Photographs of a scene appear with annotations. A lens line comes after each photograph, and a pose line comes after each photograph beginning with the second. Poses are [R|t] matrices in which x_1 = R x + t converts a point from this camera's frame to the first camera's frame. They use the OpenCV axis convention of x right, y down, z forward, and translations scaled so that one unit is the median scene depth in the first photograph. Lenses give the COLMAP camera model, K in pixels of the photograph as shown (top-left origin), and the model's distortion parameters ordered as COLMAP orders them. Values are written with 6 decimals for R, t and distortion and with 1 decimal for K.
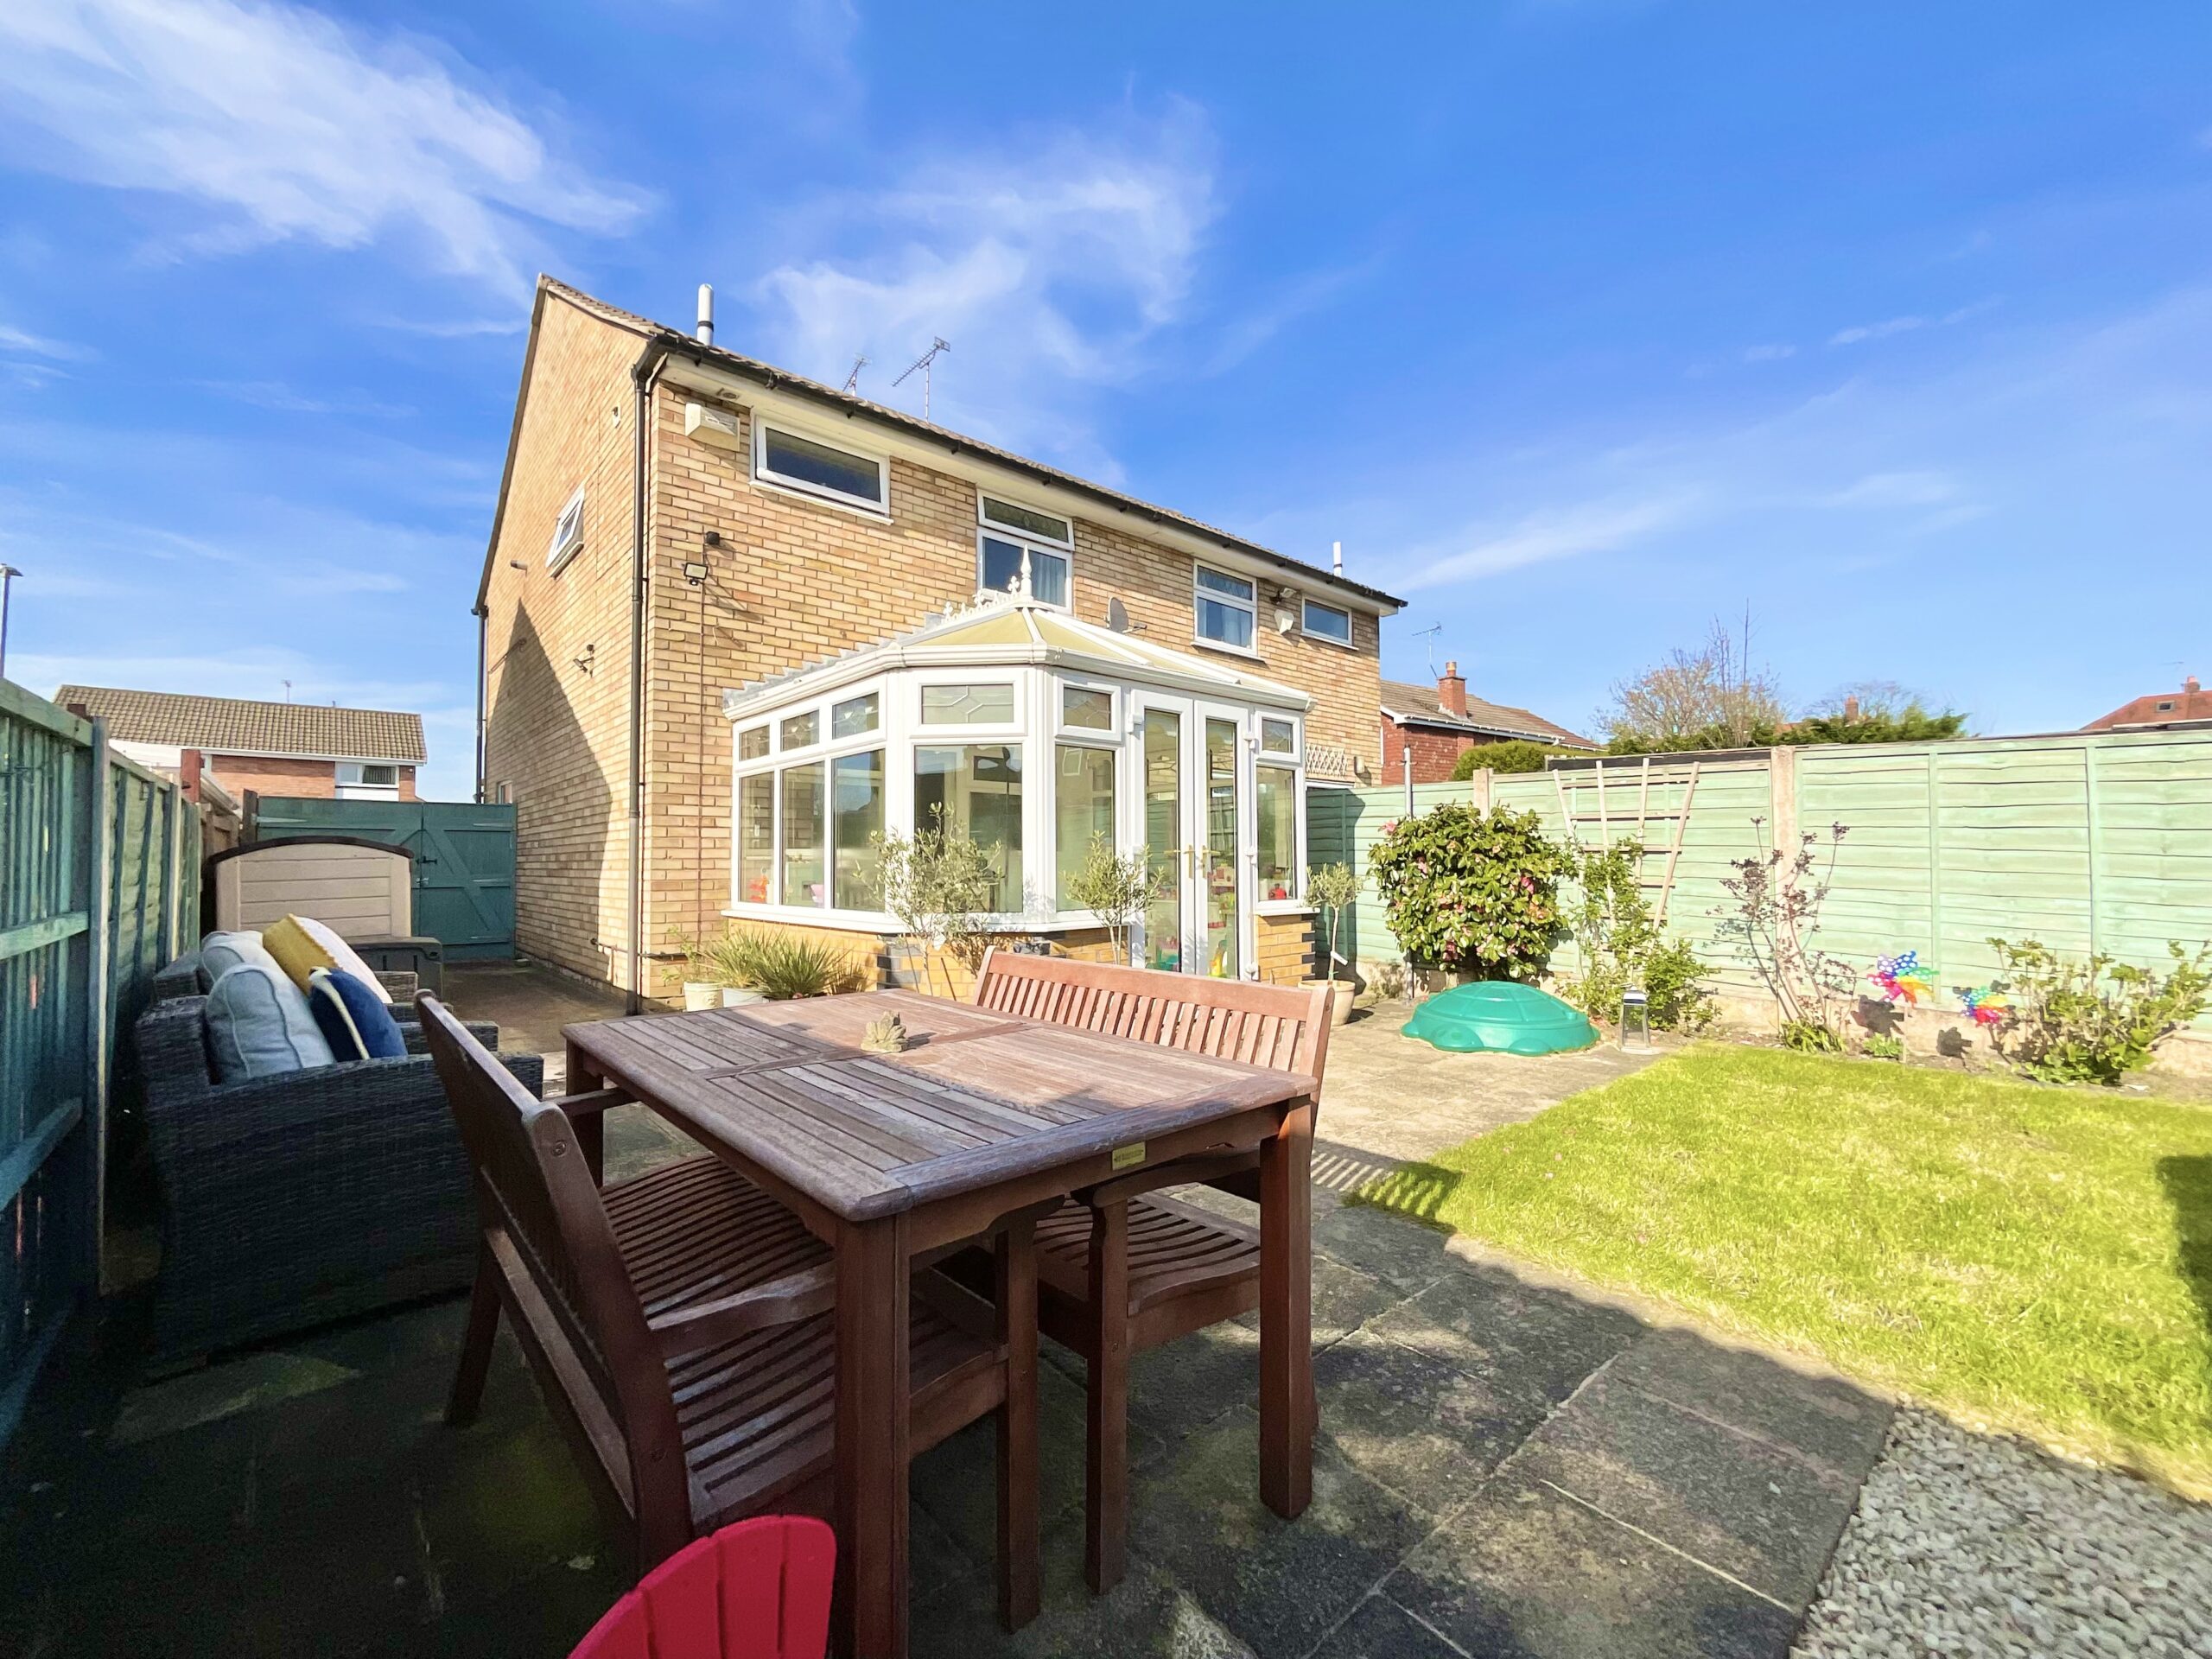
lens RADIAL K [[898.2, 0, 1106.0], [0, 898.2, 829.5], [0, 0, 1]] dist [-0.003133, 0.003263]
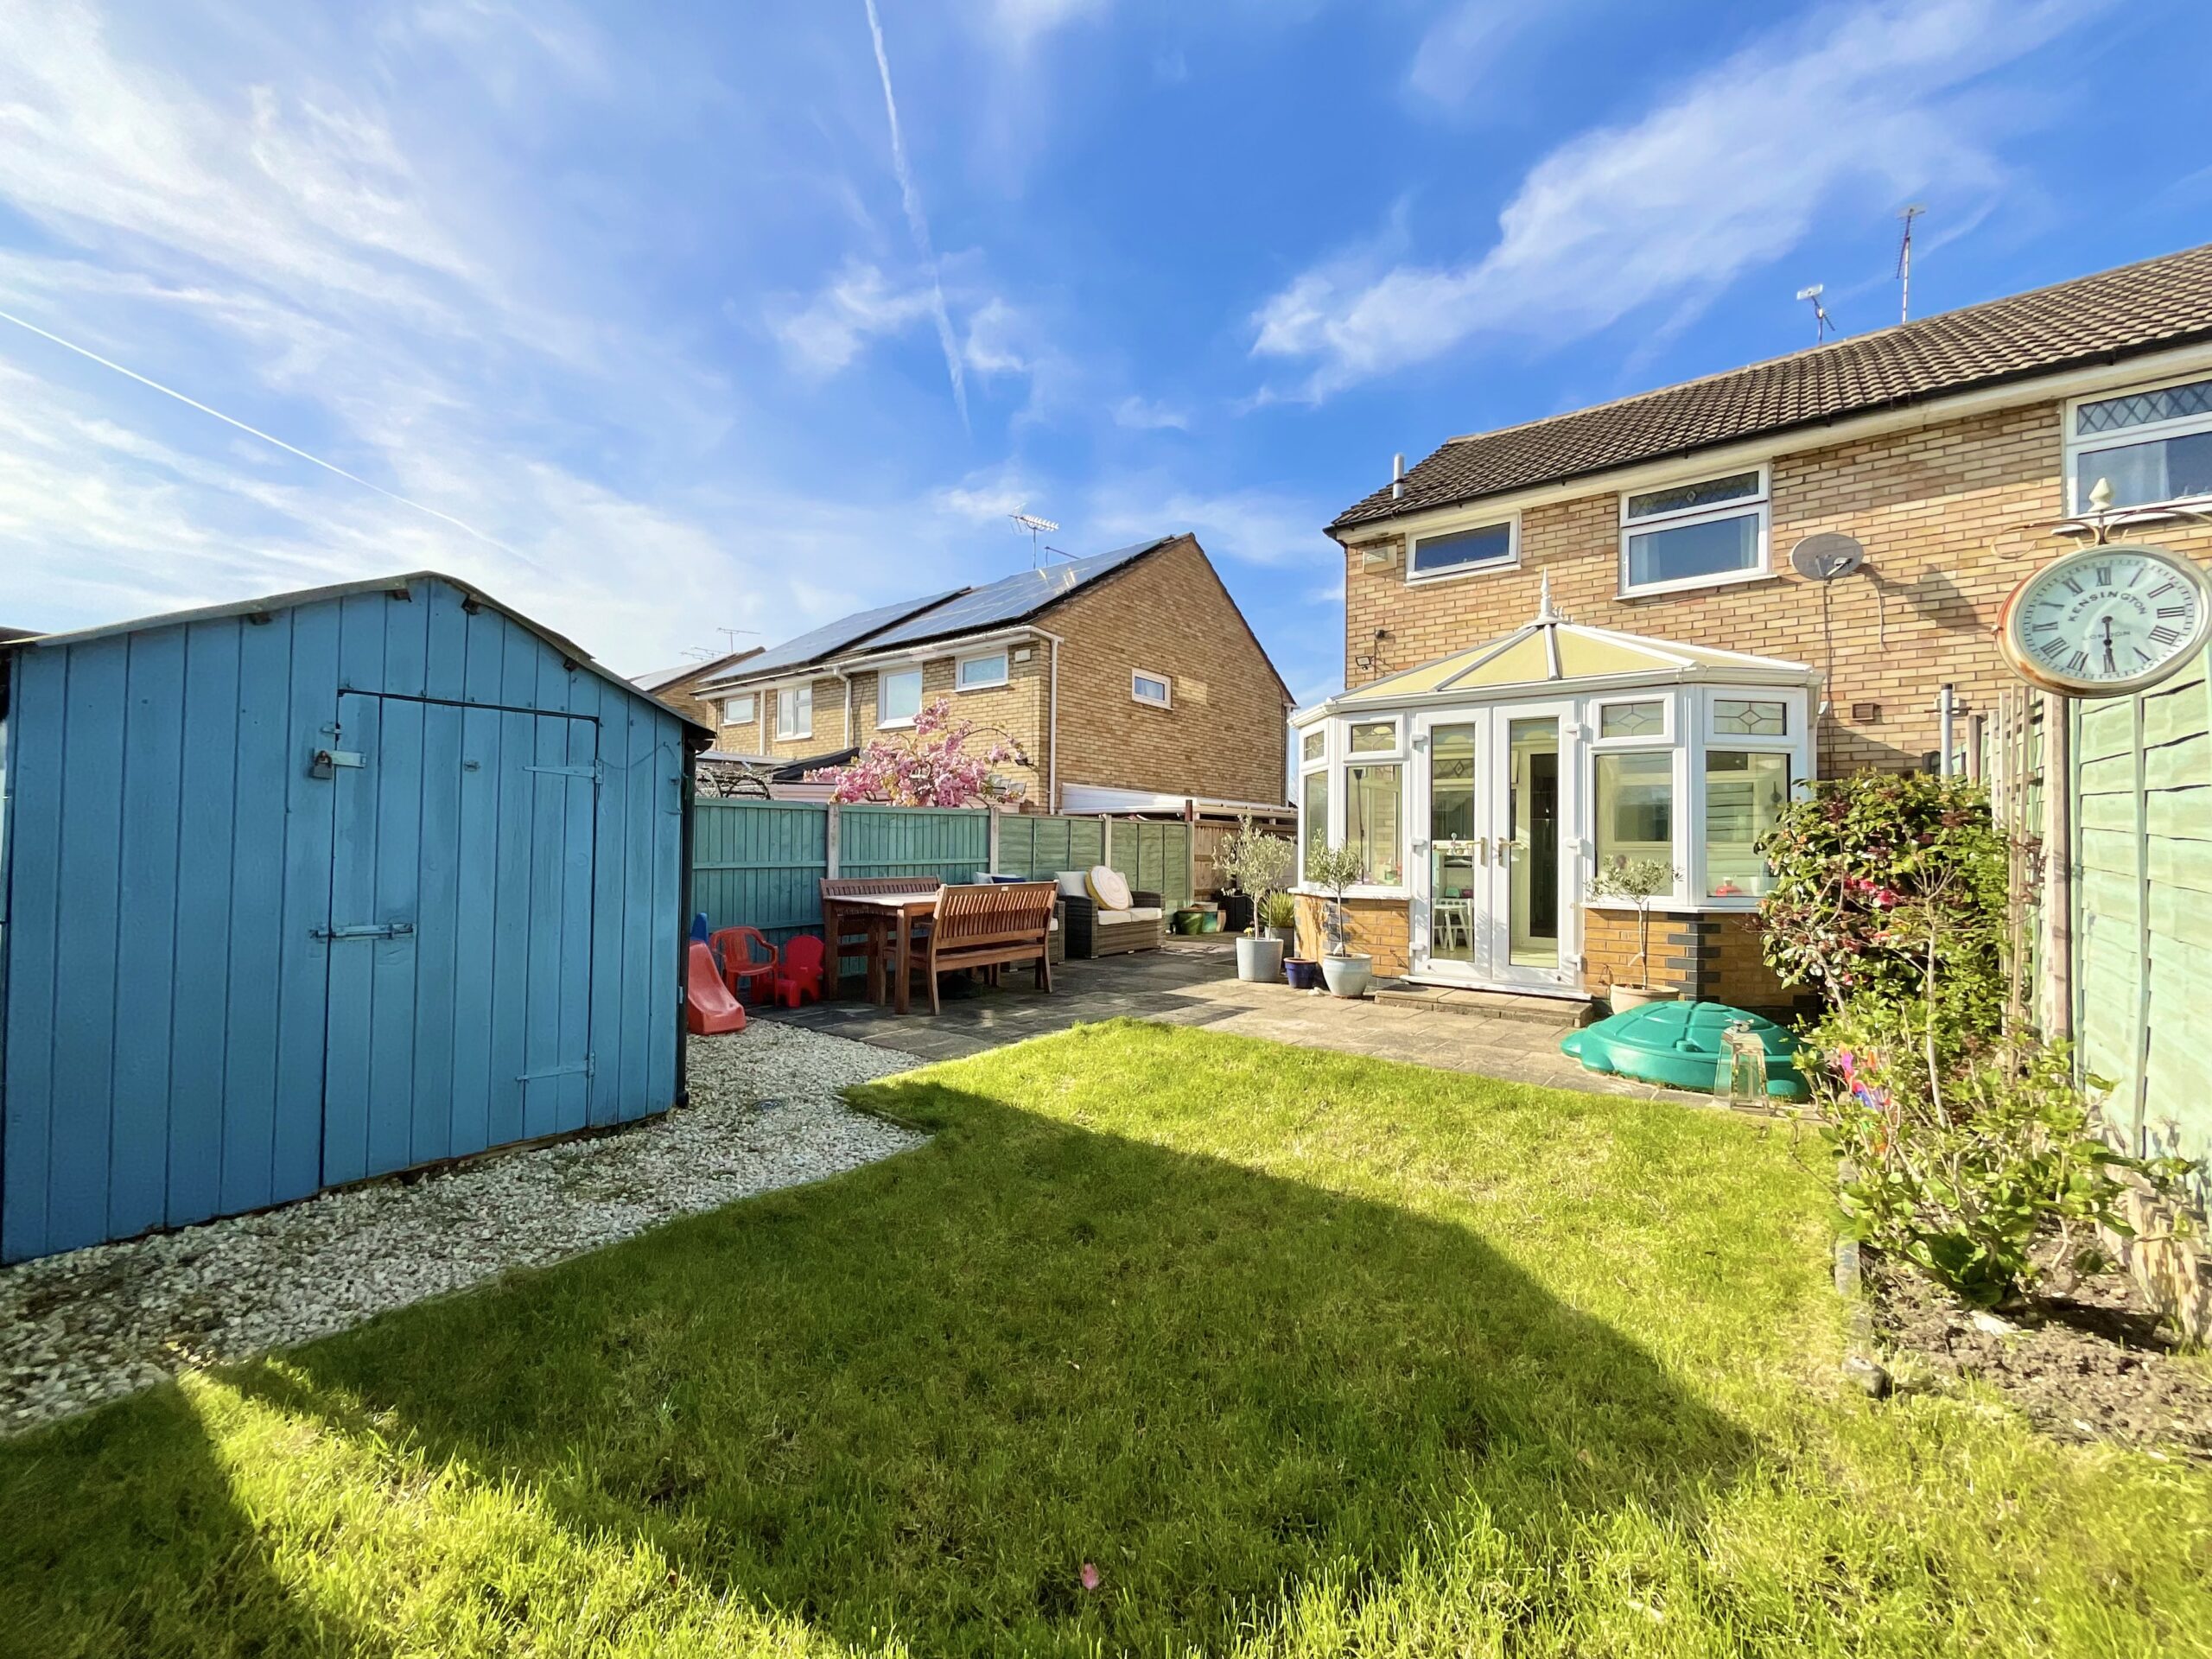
lens RADIAL K [[909.1, 0, 1109.1], [0, 909.1, 825.7], [0, 0, 1]] dist [-0.003267, 0.003033]
pose [[0.179596, -0.019113, -0.983555, 1.061984], [0.023240, 0.999615, -0.015181, 0.008972], [0.983466, -0.020131, 0.179971, 0.302798]]
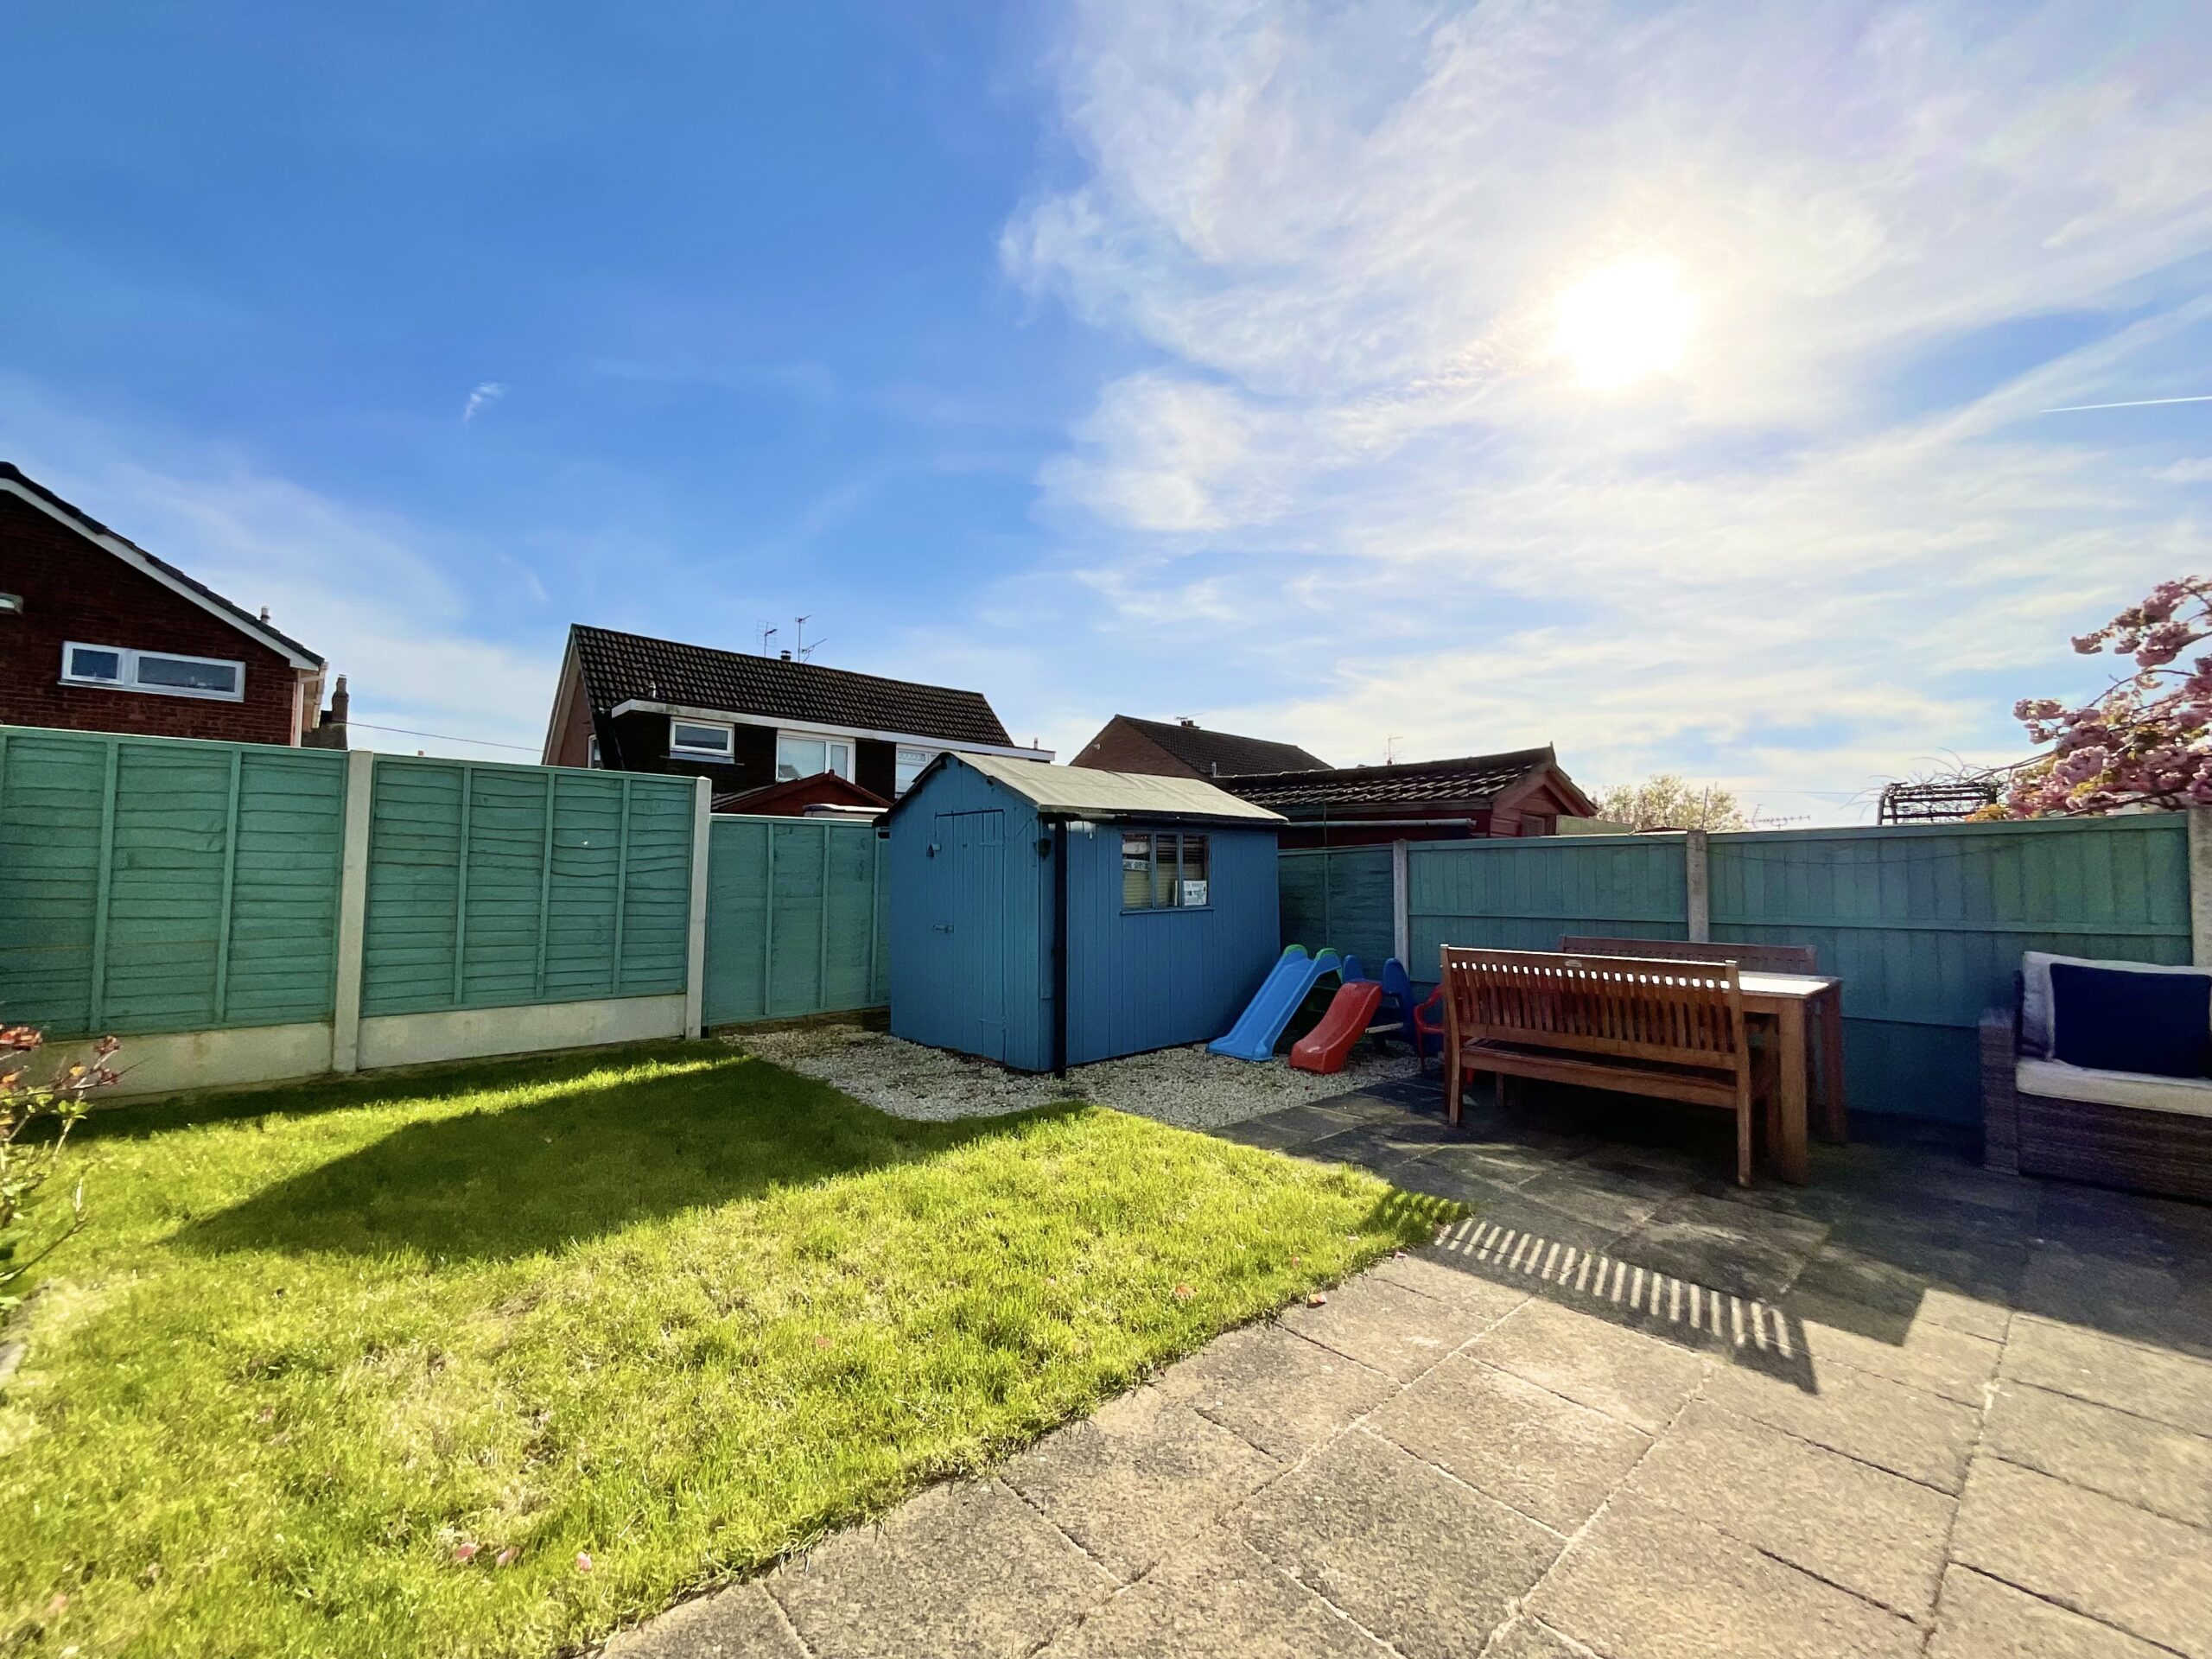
lens RADIAL K [[909.1, 0, 1109.1], [0, 909.1, 825.7], [0, 0, 1]] dist [-0.003267, 0.003033]
pose [[-0.999889, -0.005620, -0.013812, 0.345414], [-0.004267, 0.995360, -0.096130, 0.030253], [0.014288, -0.096060, -0.995273, 1.014340]]
